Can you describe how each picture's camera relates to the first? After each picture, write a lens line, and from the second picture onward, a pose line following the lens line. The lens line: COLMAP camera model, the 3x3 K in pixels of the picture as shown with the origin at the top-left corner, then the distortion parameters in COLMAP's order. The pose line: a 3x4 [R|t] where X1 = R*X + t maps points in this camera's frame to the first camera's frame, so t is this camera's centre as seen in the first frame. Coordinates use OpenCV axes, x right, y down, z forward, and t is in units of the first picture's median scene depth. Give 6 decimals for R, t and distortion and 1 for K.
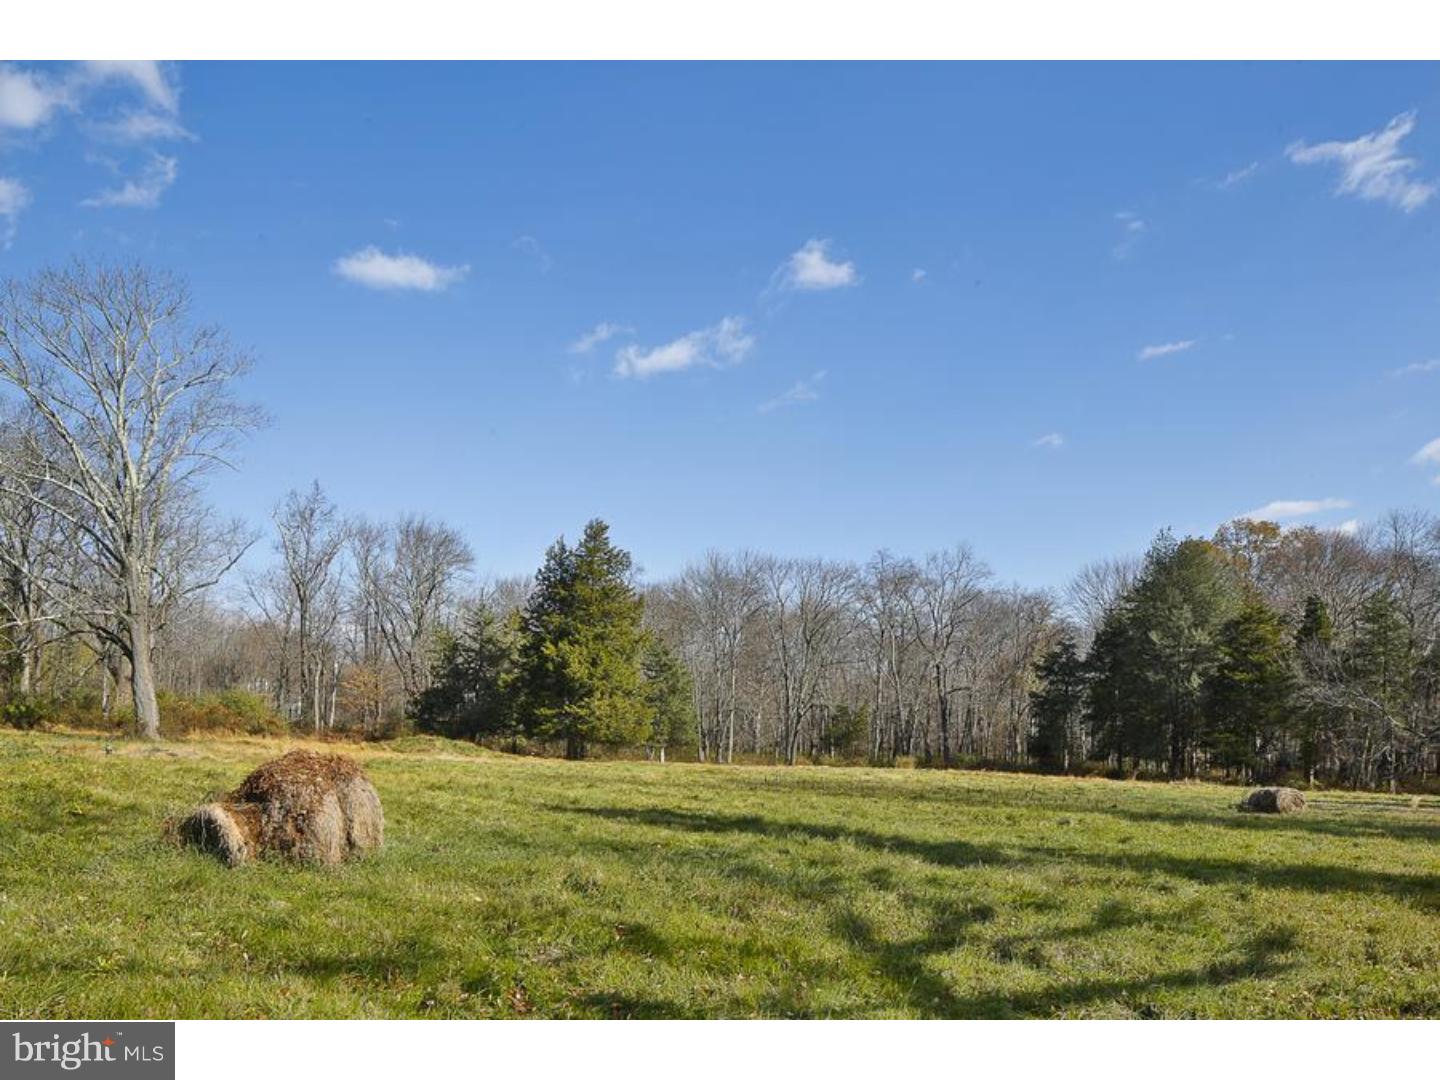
lens RADIAL K [[966.8, 0, 719.2], [0, 966.8, 604.4], [0, 0, 1]] dist [0.002709, 0.002606]
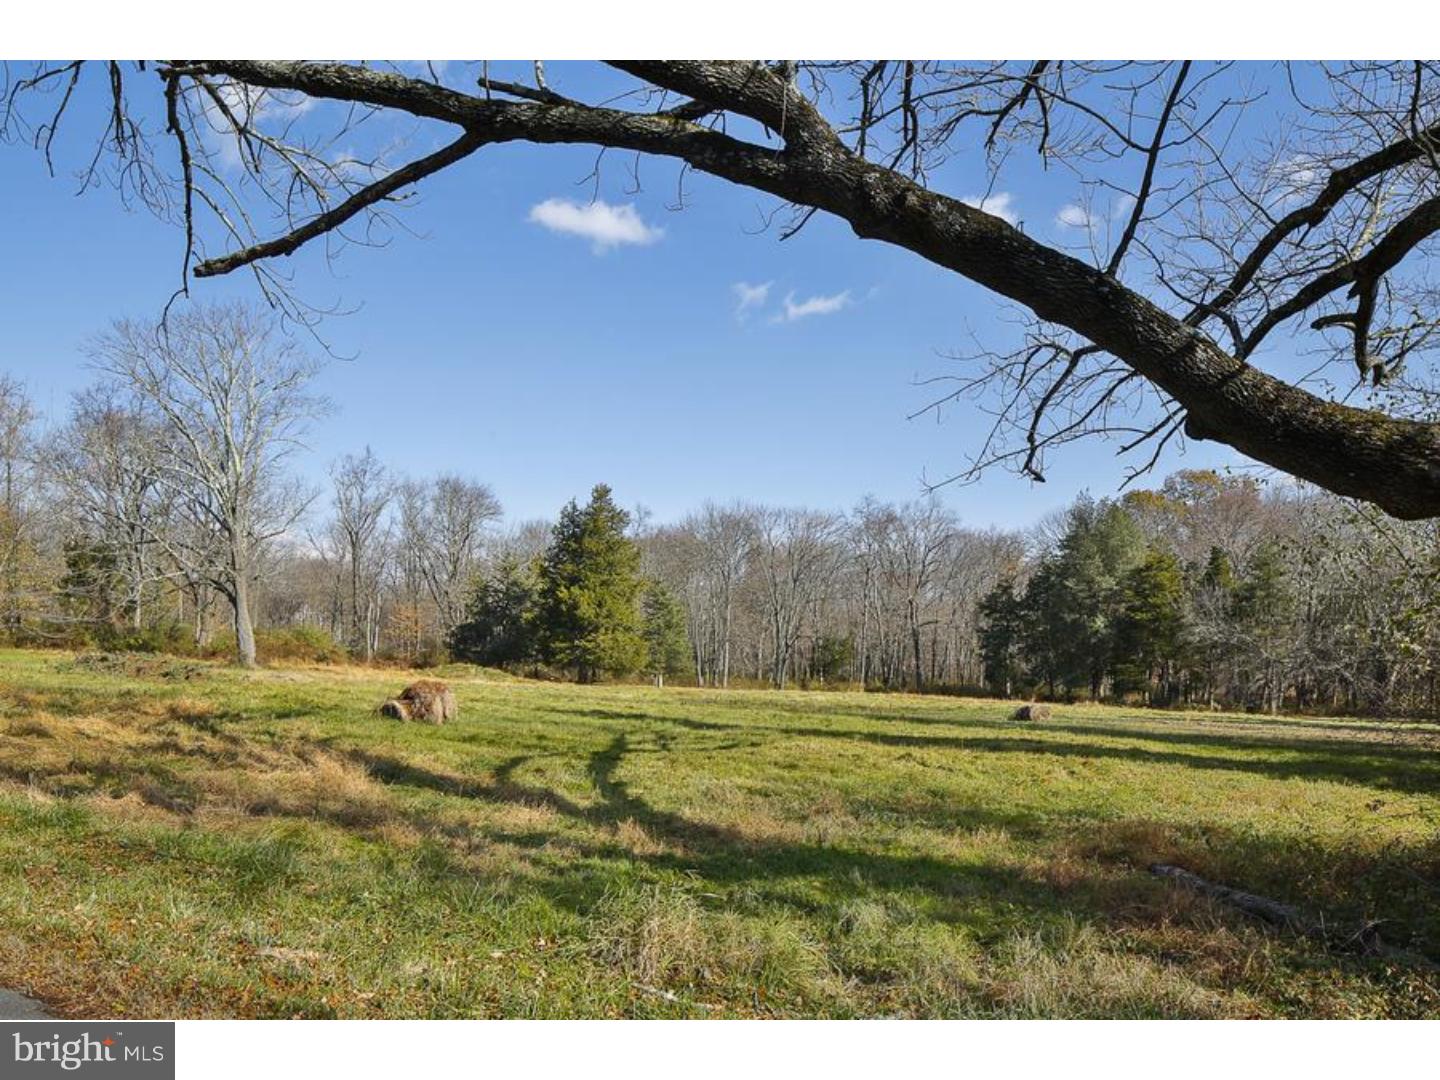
lens RADIAL K [[962.4, 0, 720.0], [0, 962.4, 540.0], [0, 0, 1]] dist [0.001846, 0.000249]
pose [[0.999618, -0.000701, -0.027637, 0.049868], [0.000985, 0.999947, 0.010258, -0.029320], [0.027628, -0.010281, 0.999565, -0.182300]]
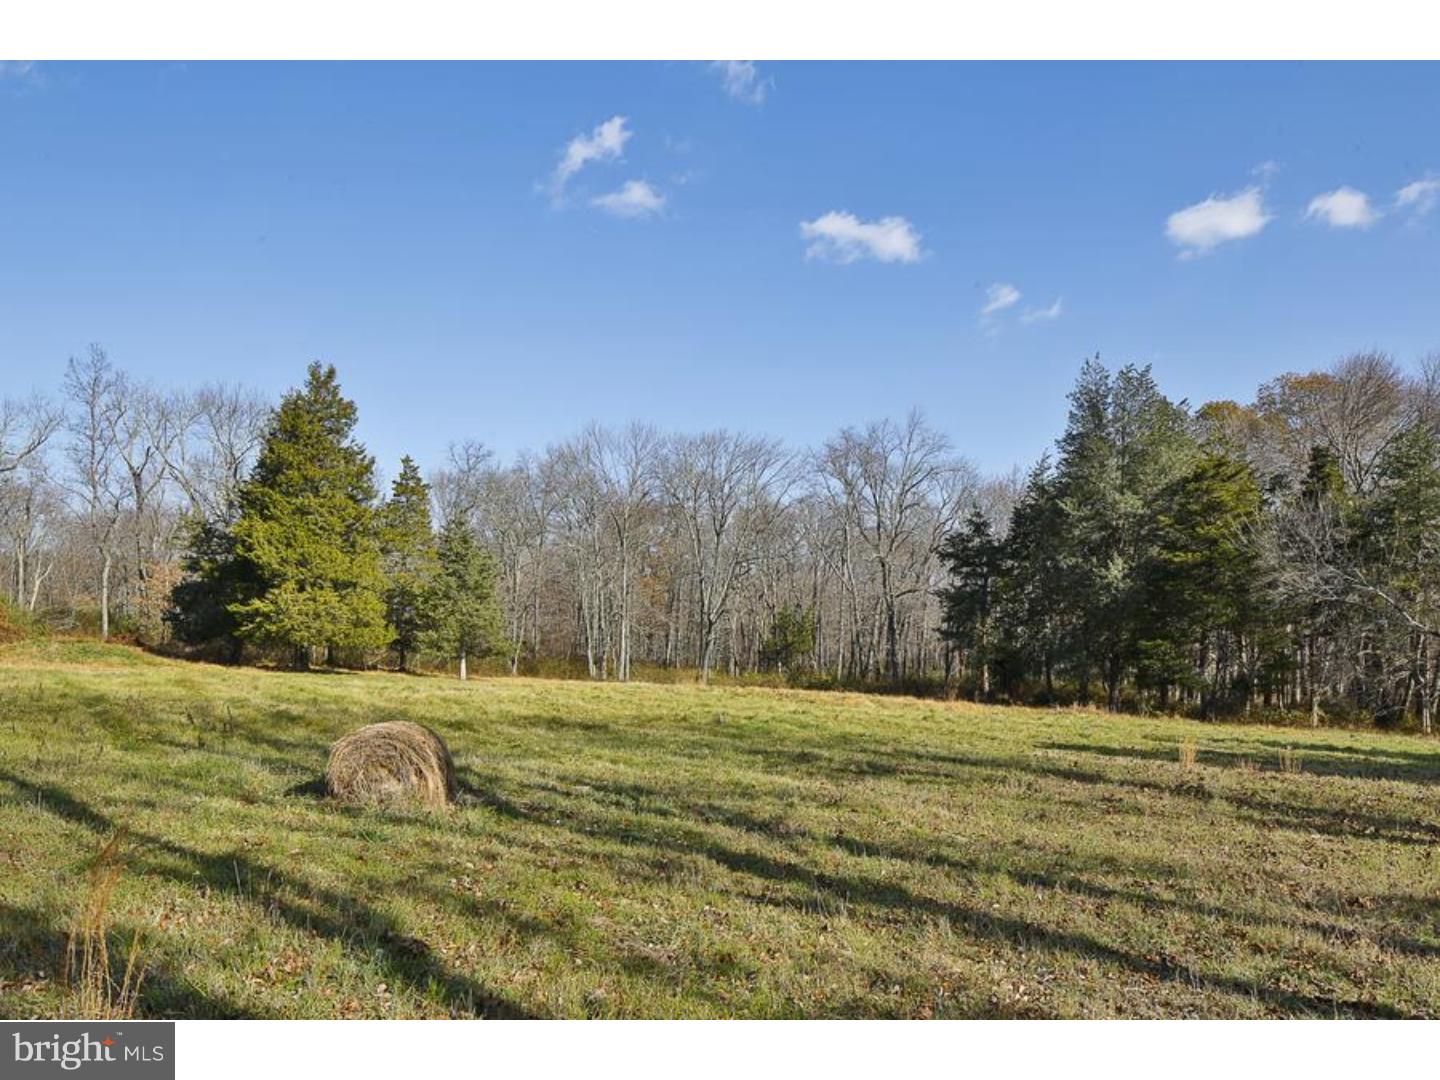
lens RADIAL K [[979.1, 0, 720.0], [0, 979.1, 540.0], [0, 0, 1]] dist [-0.006156, -0.003411]
pose [[0.992028, -0.008254, -0.125746, 0.276924], [0.010253, 0.999831, 0.015259, 0.044315], [0.125599, -0.016427, 0.991945, 0.249365]]
